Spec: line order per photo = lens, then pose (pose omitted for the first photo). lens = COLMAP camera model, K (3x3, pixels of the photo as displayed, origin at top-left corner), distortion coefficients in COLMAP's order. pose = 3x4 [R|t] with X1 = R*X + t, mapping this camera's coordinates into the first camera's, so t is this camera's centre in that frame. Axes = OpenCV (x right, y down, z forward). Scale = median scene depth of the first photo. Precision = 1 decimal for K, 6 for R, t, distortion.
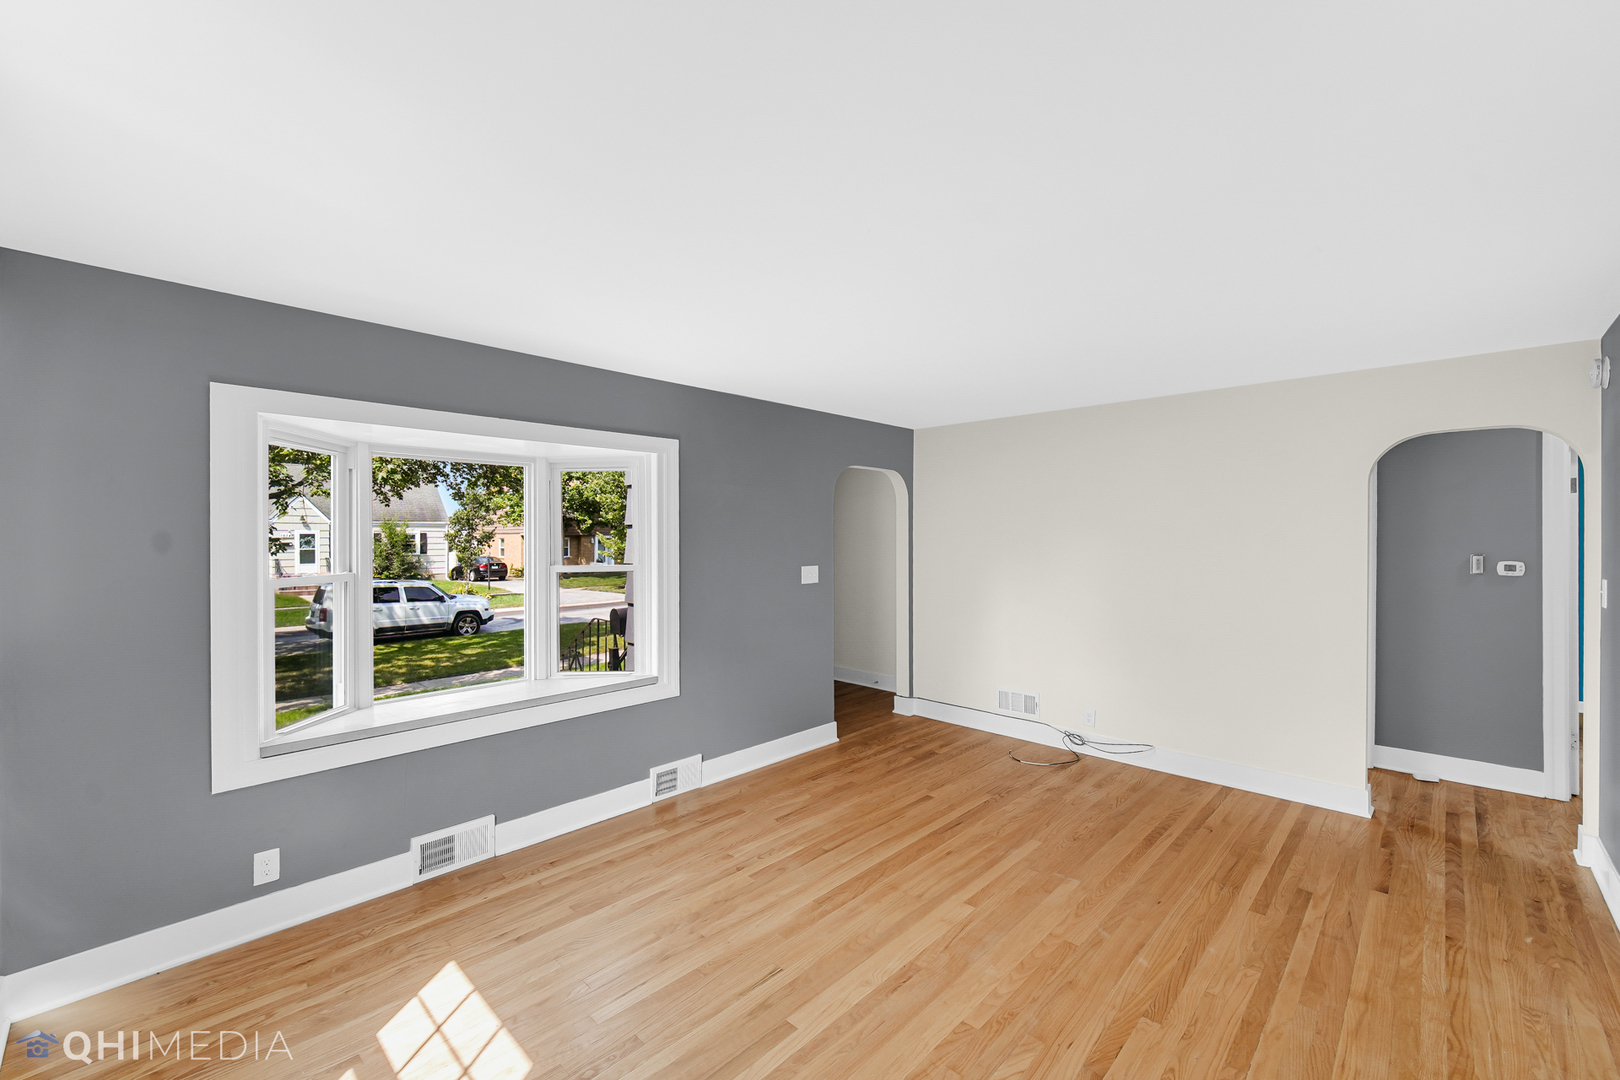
lens RADIAL K [[656.1, 0, 804.9], [0, 656.1, 531.8], [0, 0, 1]] dist [-0.000242, -0.000011]
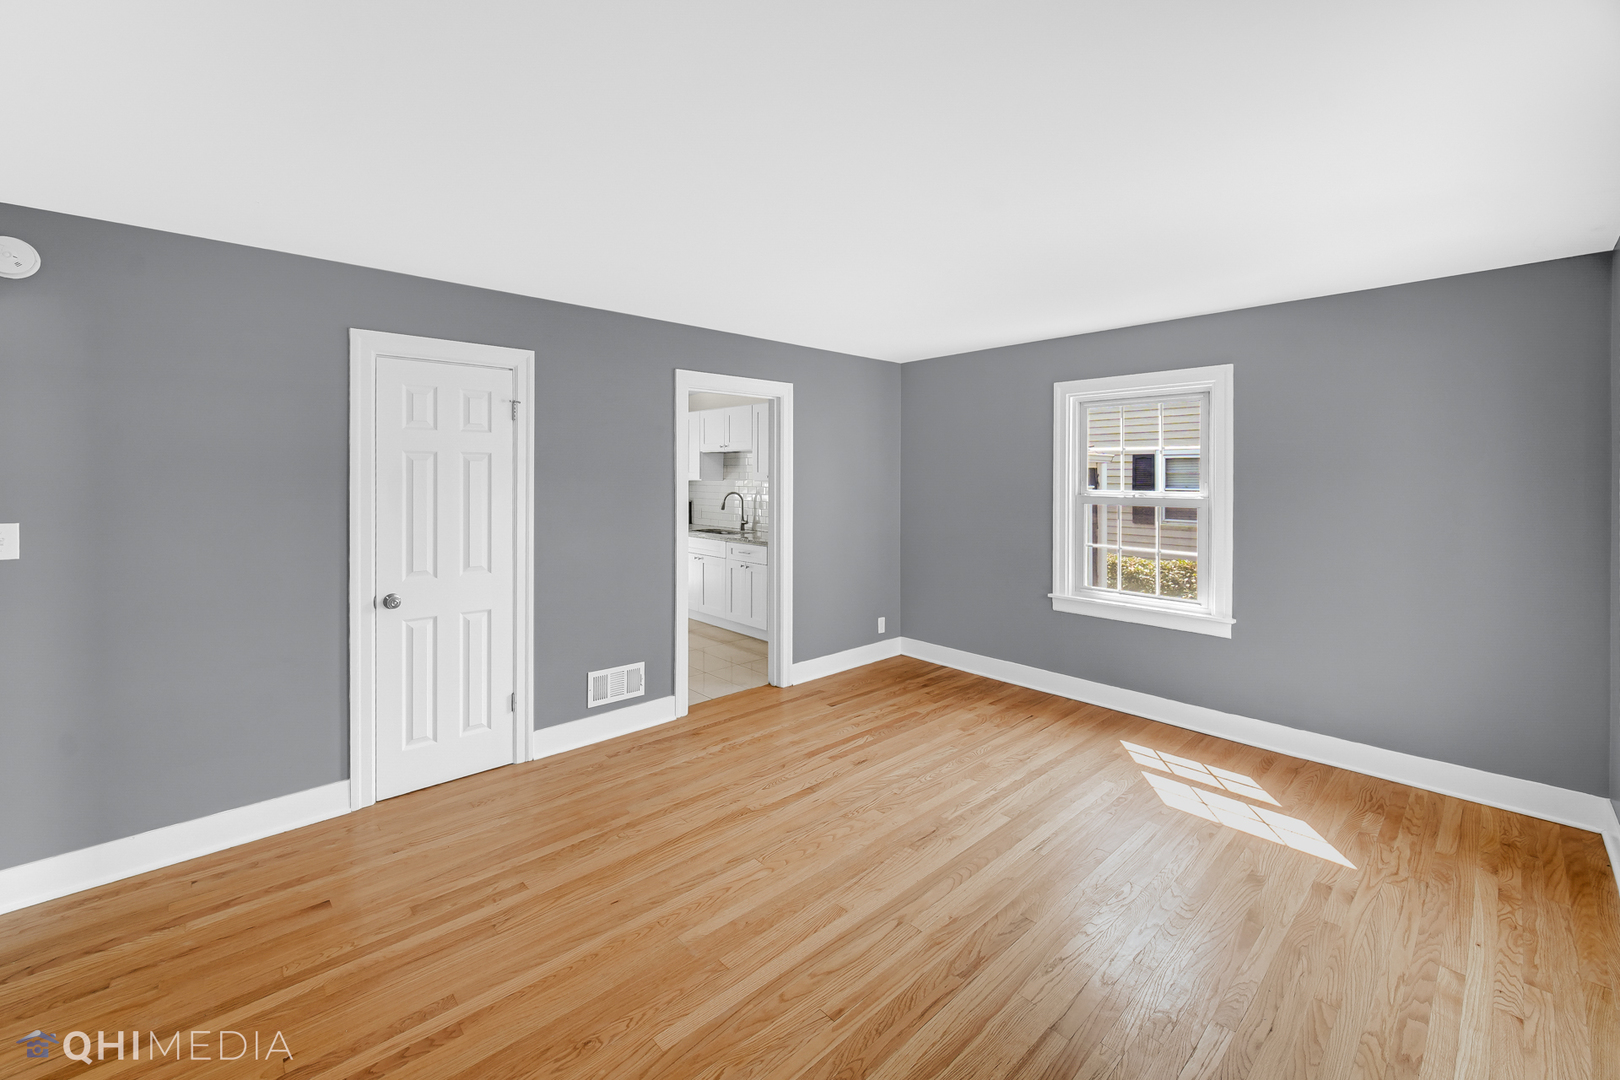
lens RADIAL K [[668.9, 0, 806.4], [0, 668.9, 476.2], [0, 0, 1]] dist [0.000703, 0.000004]
pose [[-0.998773, -0.002445, 0.049454, 0.217837], [-0.002357, 0.999996, 0.001834, 0.015831], [-0.049459, 0.001715, -0.998775, 1.577159]]
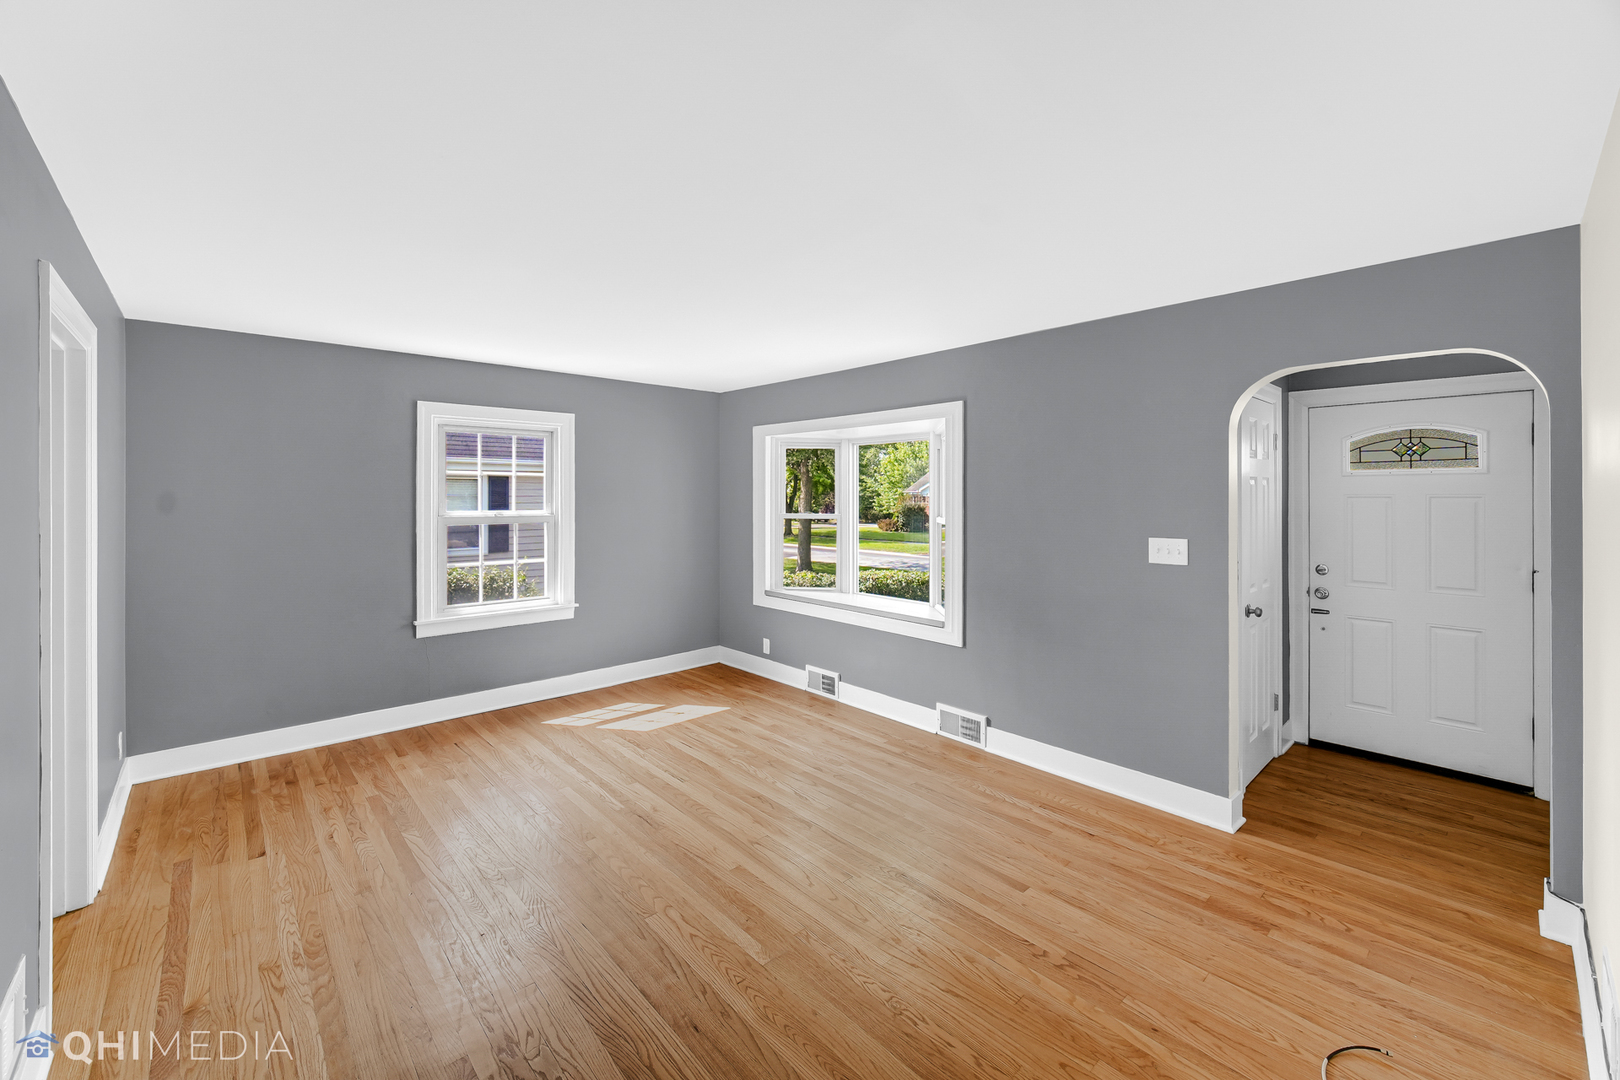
lens RADIAL K [[644.1, 0, 800.8], [0, 644.1, 496.8], [0, 0, 1]] dist [0.000831, 0.000255]
pose [[-0.056920, 0.001804, -0.998377, 1.024863], [-0.000197, 0.999998, 0.001818, 0.011982], [0.998379, 0.000300, -0.056919, 0.982205]]
